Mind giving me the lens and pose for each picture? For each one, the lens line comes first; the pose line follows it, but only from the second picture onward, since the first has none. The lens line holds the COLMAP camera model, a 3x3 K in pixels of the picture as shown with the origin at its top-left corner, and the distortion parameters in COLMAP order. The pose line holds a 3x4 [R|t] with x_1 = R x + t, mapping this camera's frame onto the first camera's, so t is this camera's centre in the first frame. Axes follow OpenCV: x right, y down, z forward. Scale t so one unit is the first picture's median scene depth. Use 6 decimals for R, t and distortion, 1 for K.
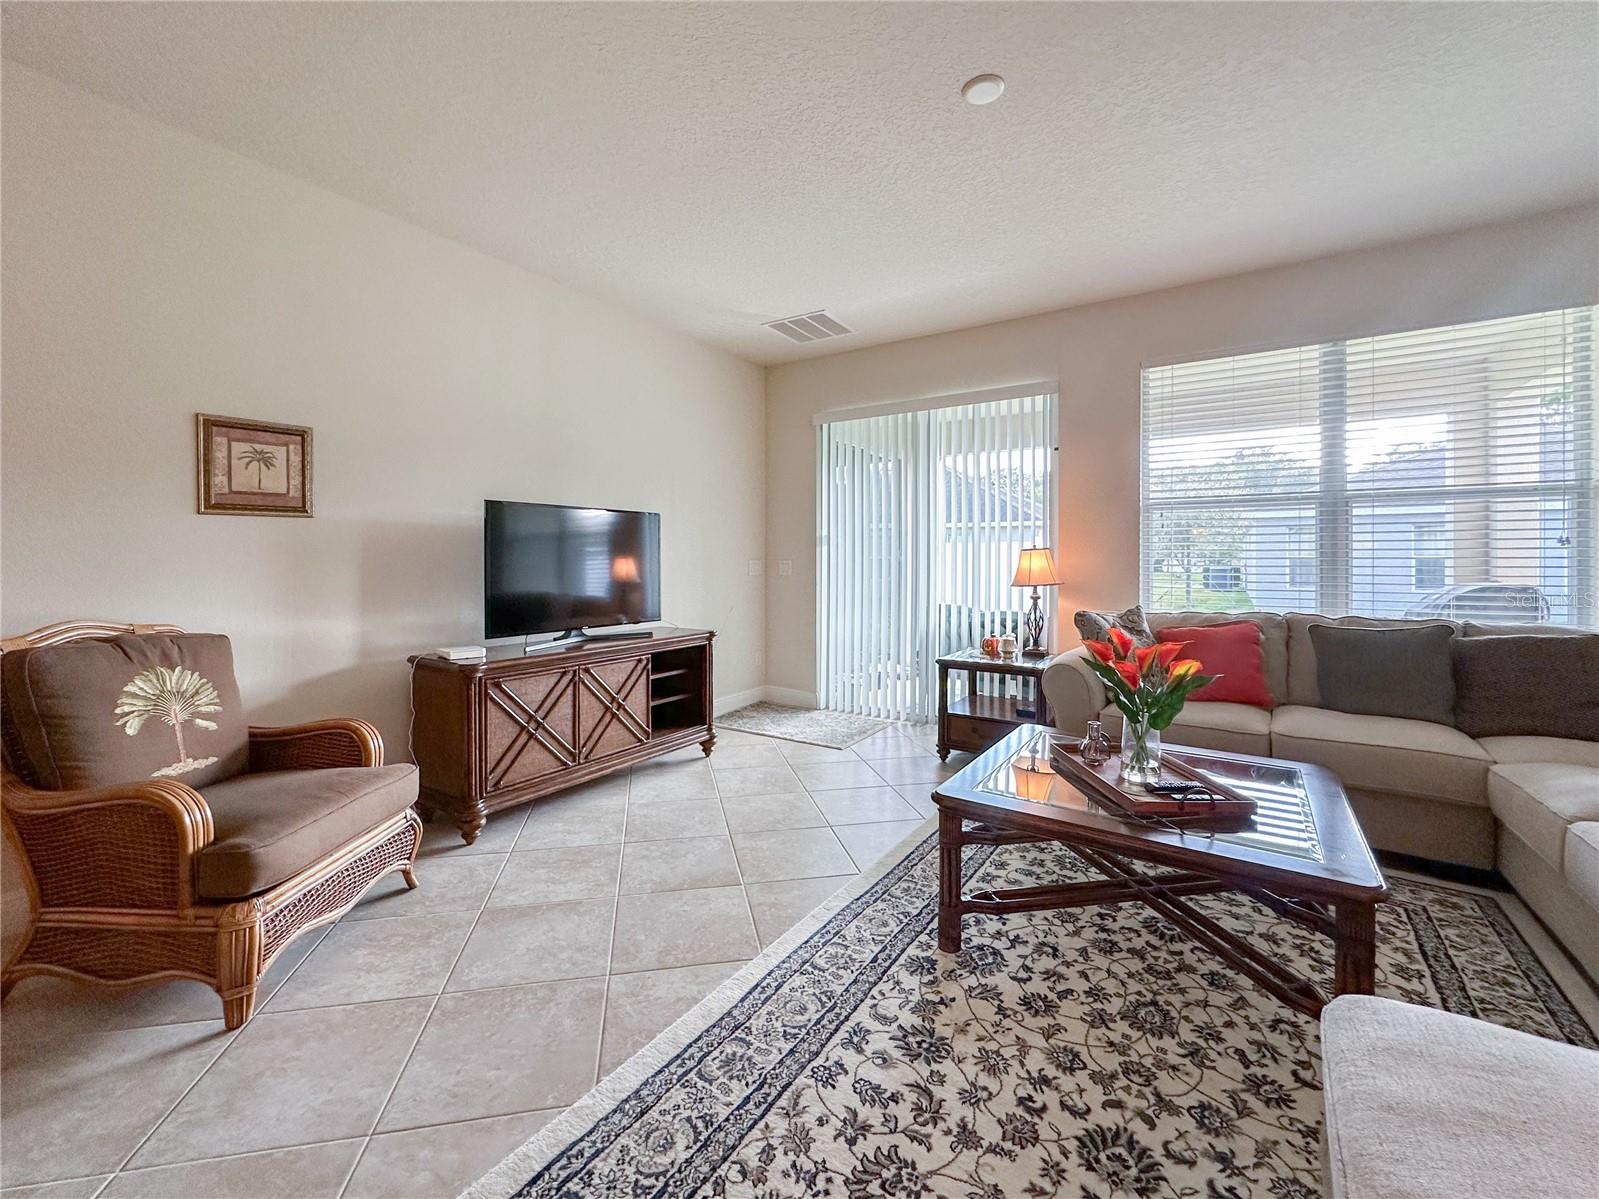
lens RADIAL K [[652.9, 0, 780.1], [0, 652.9, 565.4], [0, 0, 1]] dist [-0.000533, 0.000056]
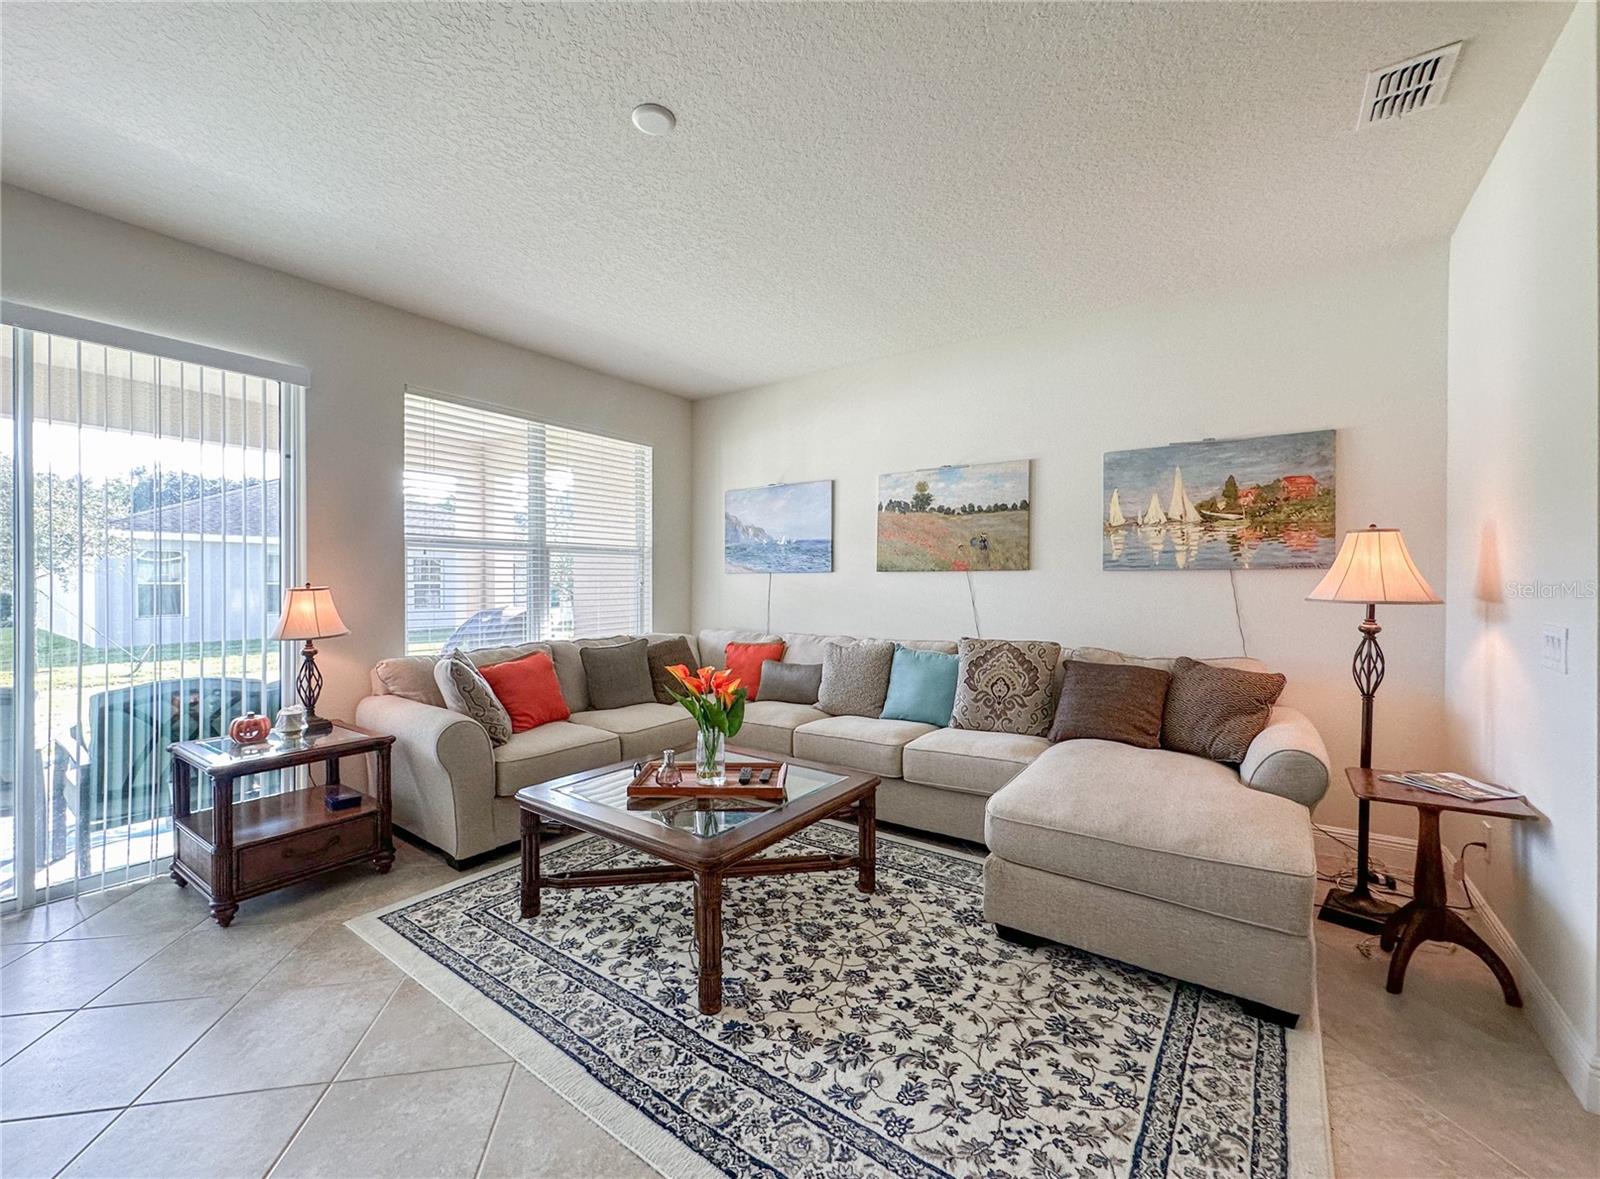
lens RADIAL K [[659.2, 0, 789.4], [0, 659.2, 583.5], [0, 0, 1]] dist [-0.001803, -0.000171]
pose [[0.023095, -0.004445, 0.999723, -0.867681], [0.012438, 0.999914, 0.004158, -0.063811], [-0.999656, 0.012338, 0.023148, 1.027783]]
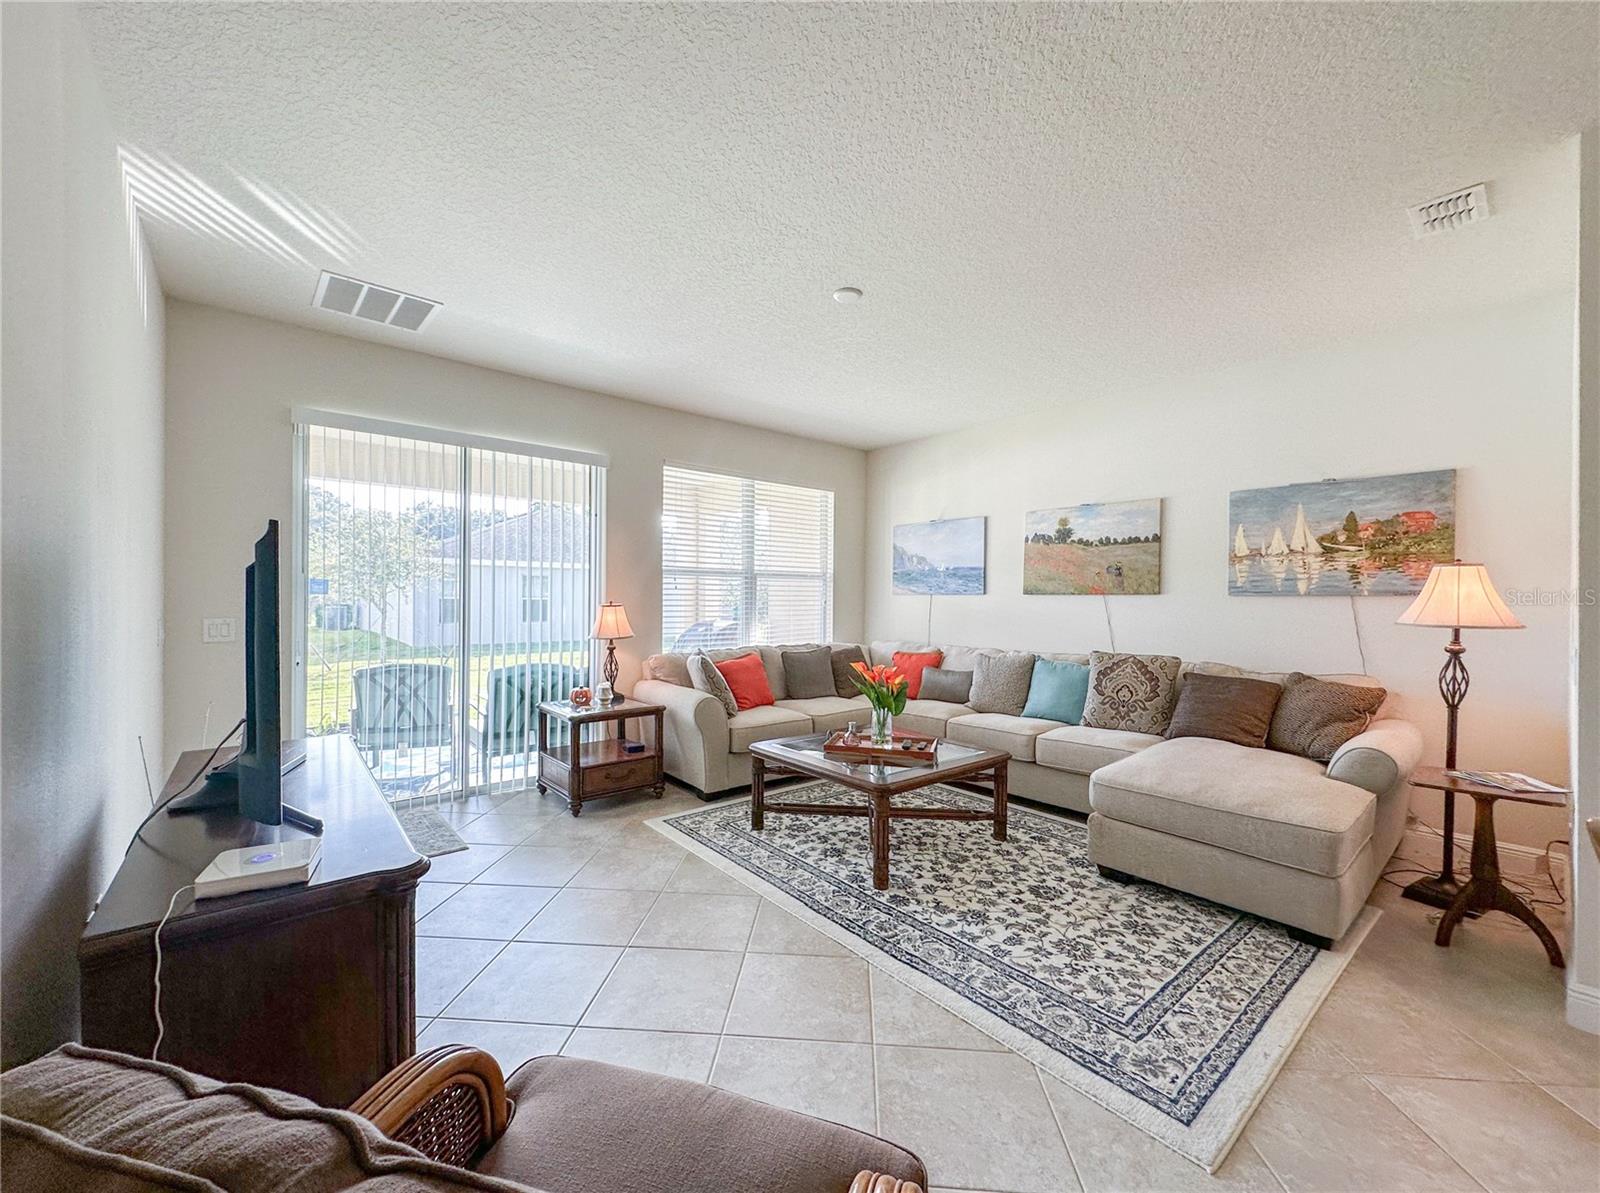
lens RADIAL K [[645.5, 0, 791.9], [0, 645.5, 600.8], [0, 0, 1]] dist [-0.000709, 0.000066]
pose [[0.271322, -0.003216, 0.962483, -1.438844], [0.004626, 0.999987, 0.002038, -0.077694], [-0.962477, 0.003900, 0.271334, 0.961270]]
